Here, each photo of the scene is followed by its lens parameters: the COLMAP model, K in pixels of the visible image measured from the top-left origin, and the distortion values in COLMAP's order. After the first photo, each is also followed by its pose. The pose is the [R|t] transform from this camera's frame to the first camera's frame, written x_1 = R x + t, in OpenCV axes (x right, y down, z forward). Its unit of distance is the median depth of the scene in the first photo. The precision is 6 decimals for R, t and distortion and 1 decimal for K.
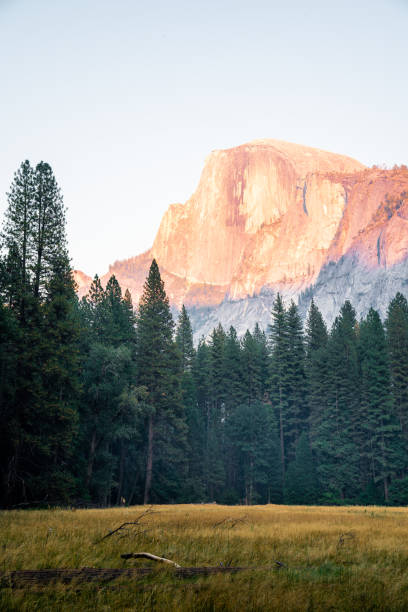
lens RADIAL K [[859.2, 0, 204.0], [0, 859.2, 306.0], [0, 0, 1]] dist [0.127300, 0.510502]
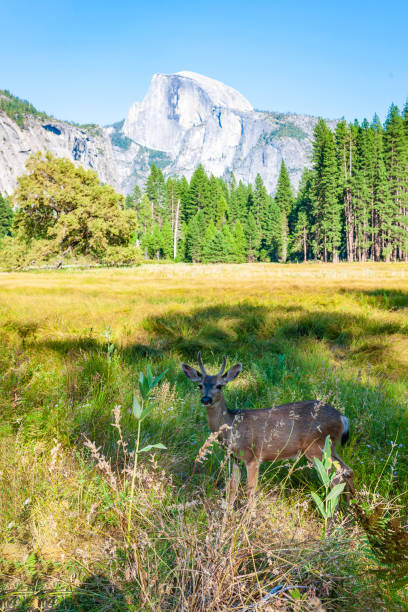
lens RADIAL K [[716.3, 0, 221.7], [0, 716.3, 306.2], [0, 0, 1]] dist [0.031571, 0.035316]
pose [[0.964552, -0.041590, 0.260595, -0.296538], [-0.034510, 0.959142, 0.280811, -0.149380], [-0.261627, -0.279850, 0.923707, -0.625111]]
